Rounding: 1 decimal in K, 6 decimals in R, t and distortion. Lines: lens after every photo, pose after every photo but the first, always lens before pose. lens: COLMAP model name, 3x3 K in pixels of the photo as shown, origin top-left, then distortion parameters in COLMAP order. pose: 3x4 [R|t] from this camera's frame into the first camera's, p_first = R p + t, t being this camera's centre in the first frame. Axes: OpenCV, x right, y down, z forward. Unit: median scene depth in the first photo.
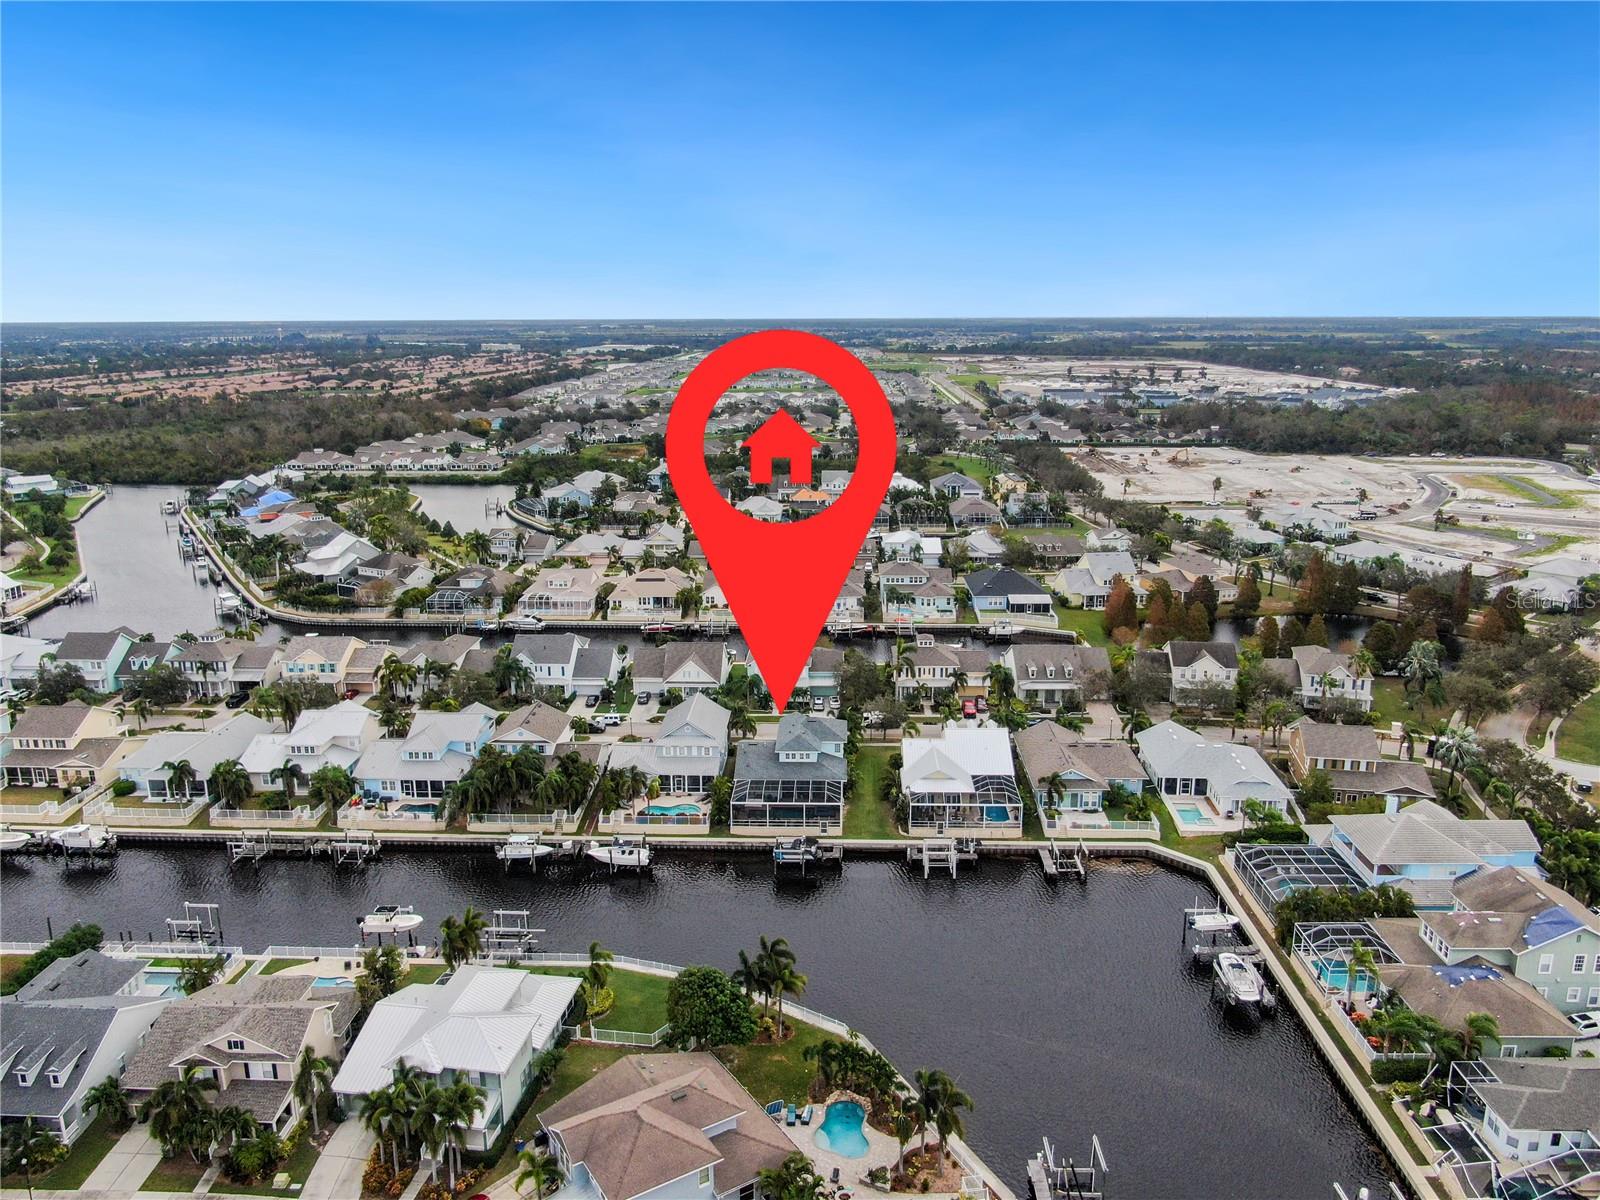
lens RADIAL K [[1120.4, 0, 795.4], [0, 1120.4, 597.6], [0, 0, 1]] dist [-0.006523, -0.008677]
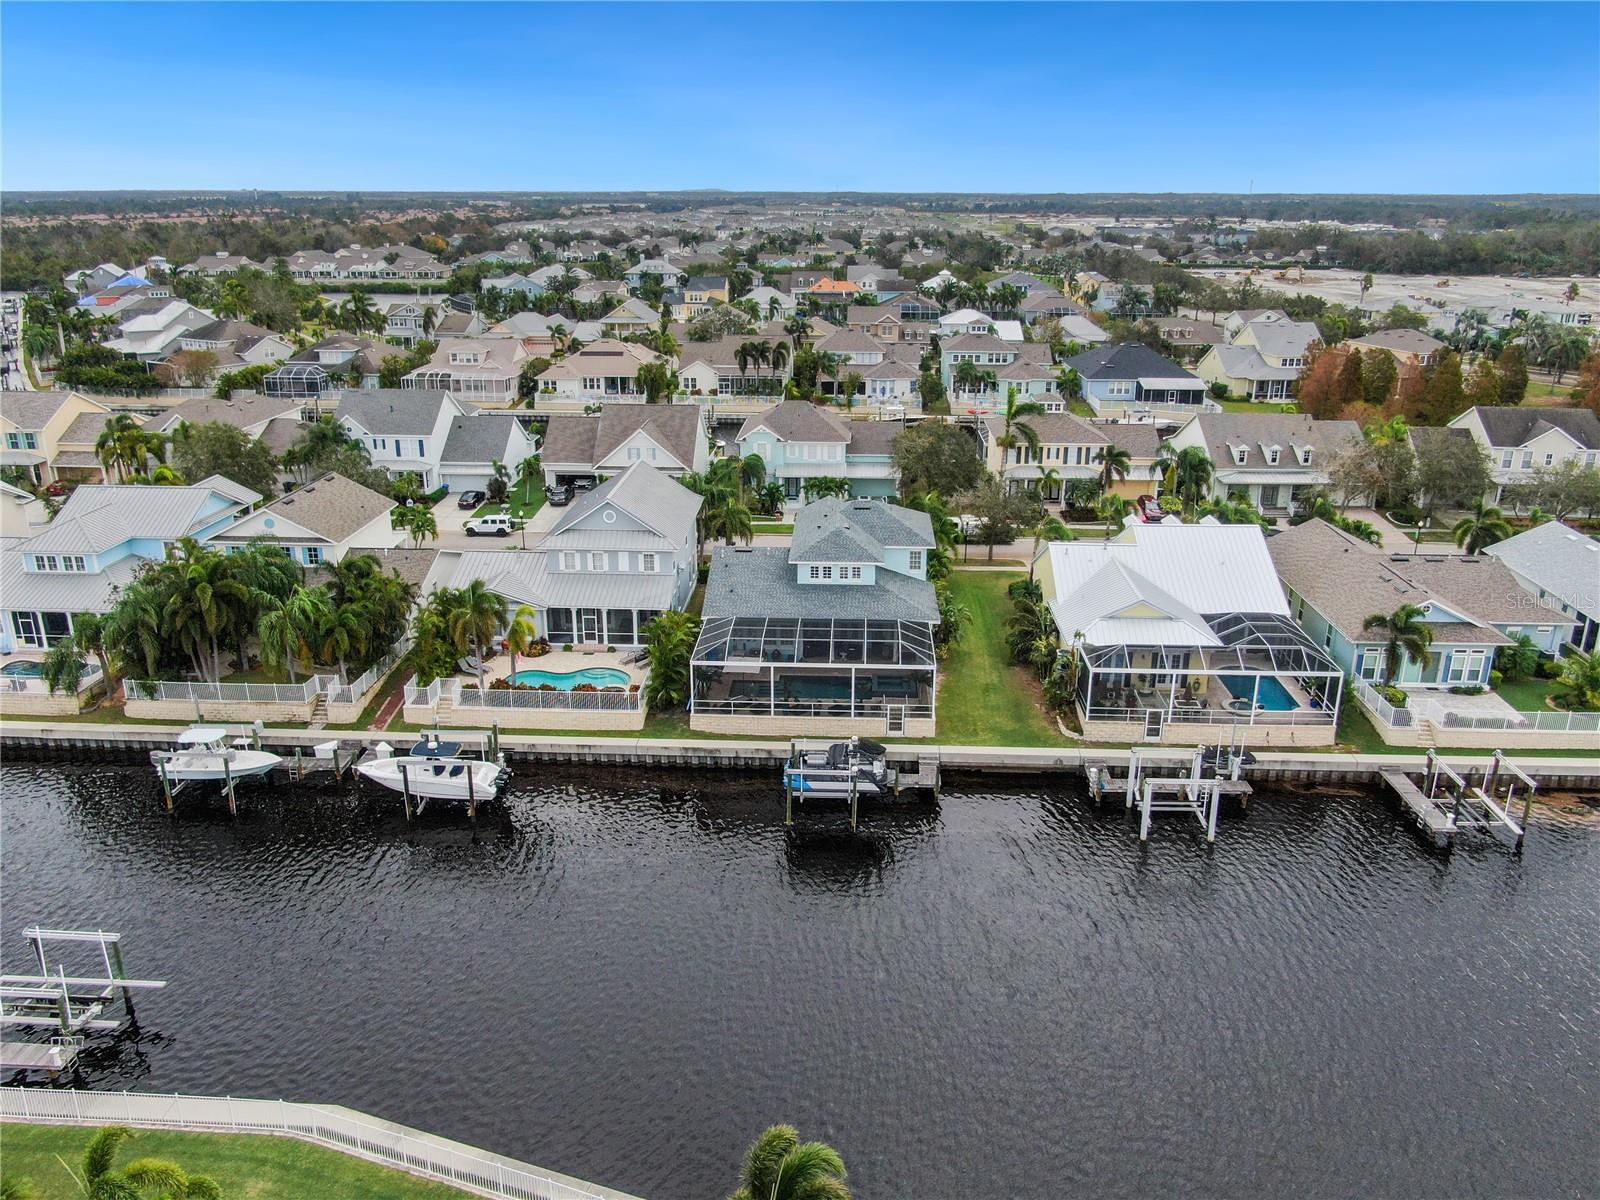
lens RADIAL K [[1120.4, 0, 801.9], [0, 1120.4, 598.8], [0, 0, 1]] dist [-0.006523, -0.008677]
pose [[0.999933, 0.011521, -0.000829, -0.011966], [-0.011394, 0.995564, 0.093399, 0.108071], [0.001901, -0.093384, 0.995628, 0.519784]]
